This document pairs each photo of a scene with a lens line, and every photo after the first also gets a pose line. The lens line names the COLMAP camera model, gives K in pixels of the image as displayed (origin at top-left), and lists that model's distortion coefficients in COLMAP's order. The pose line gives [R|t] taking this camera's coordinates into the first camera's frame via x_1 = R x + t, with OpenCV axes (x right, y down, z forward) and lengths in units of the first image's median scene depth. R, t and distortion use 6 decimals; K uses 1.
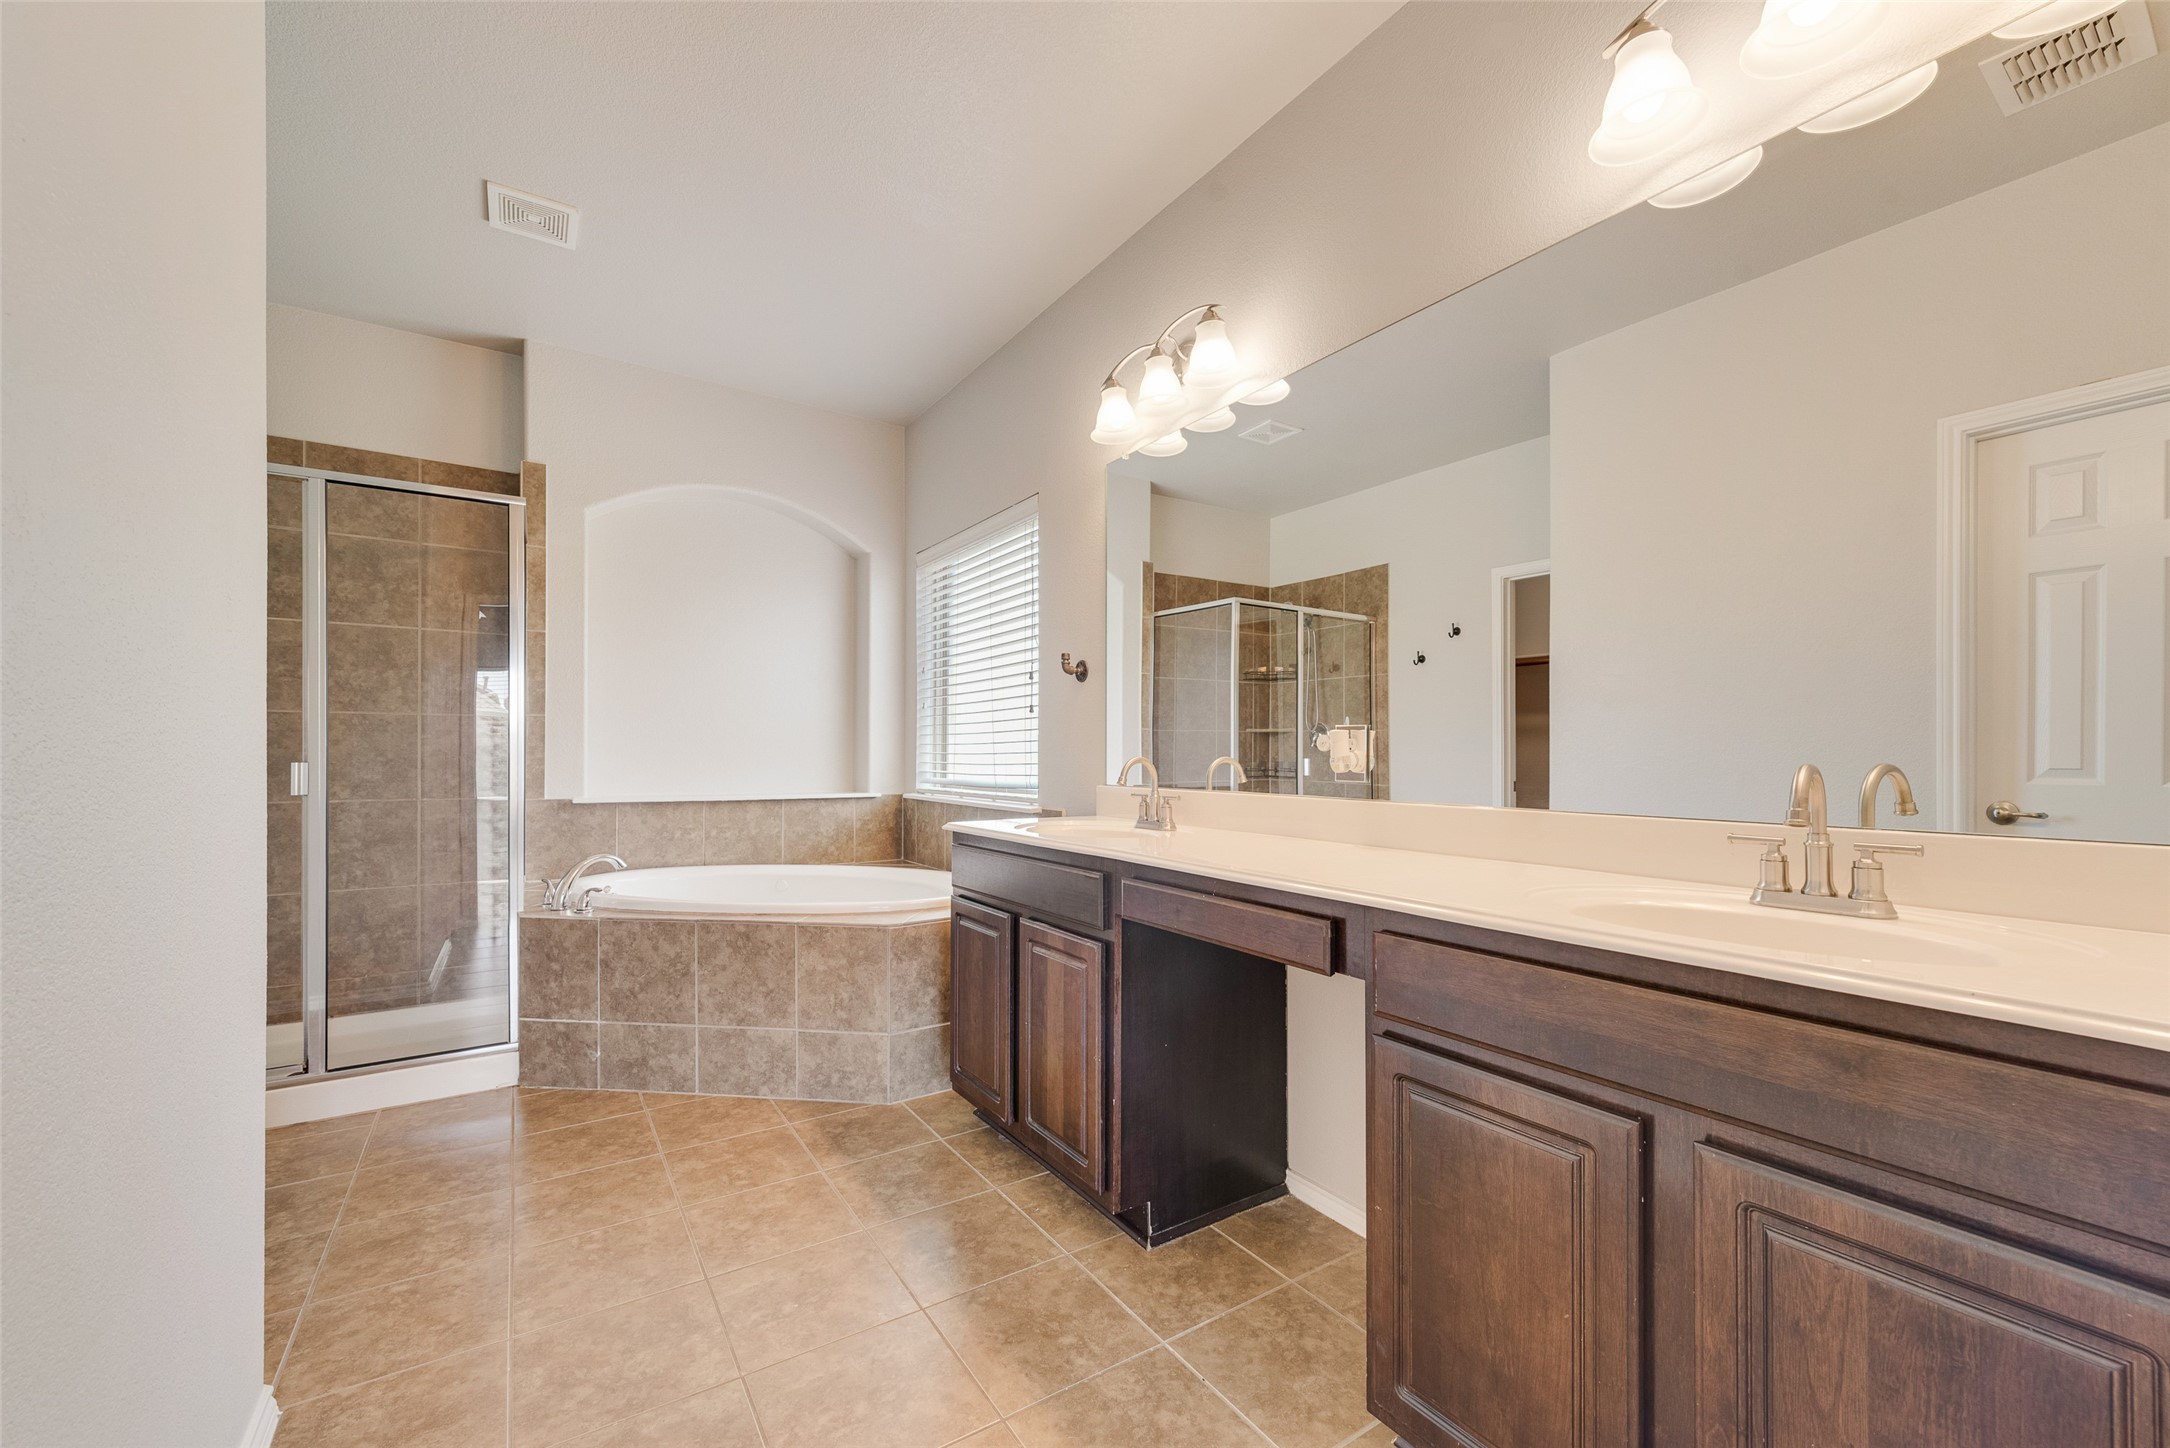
lens RADIAL K [[851.4, 0, 1083.7], [0, 851.4, 744.7], [0, 0, 1]] dist [0.011937, -0.000632]
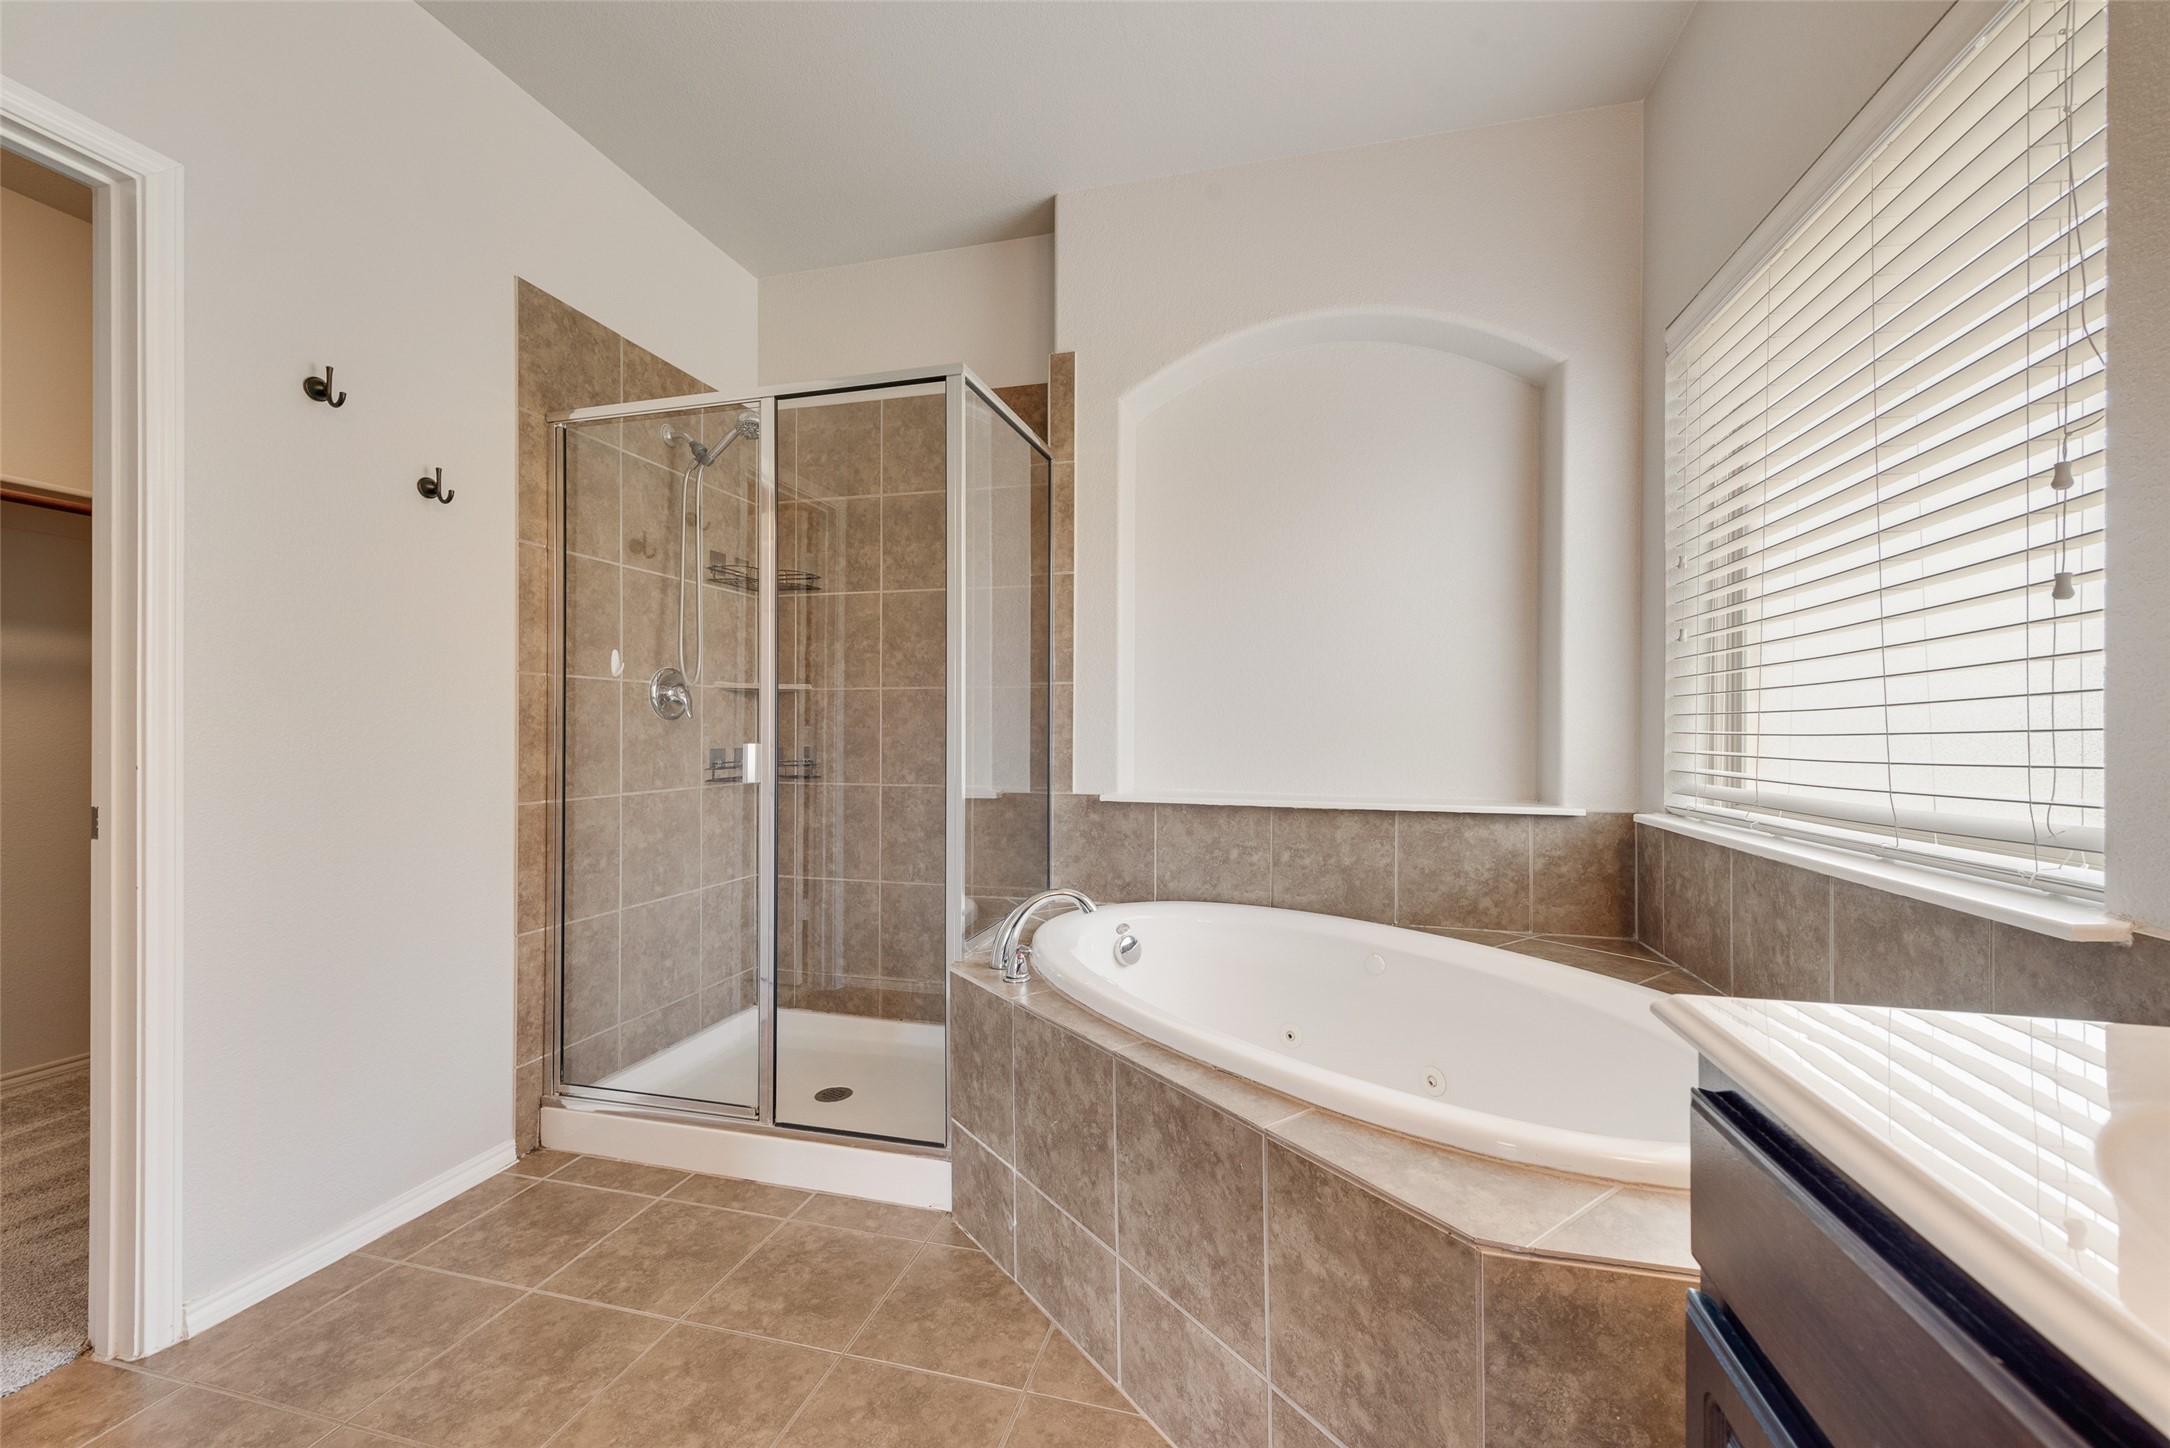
lens RADIAL K [[851.4, 0, 1081.7], [0, 851.4, 731.5], [0, 0, 1]] dist [0.011937, -0.000632]
pose [[0.663825, -0.001478, -0.747886, -0.058968], [0.006821, 0.999968, 0.004078, 0.005437], [0.747856, -0.007808, 0.663815, 0.489126]]
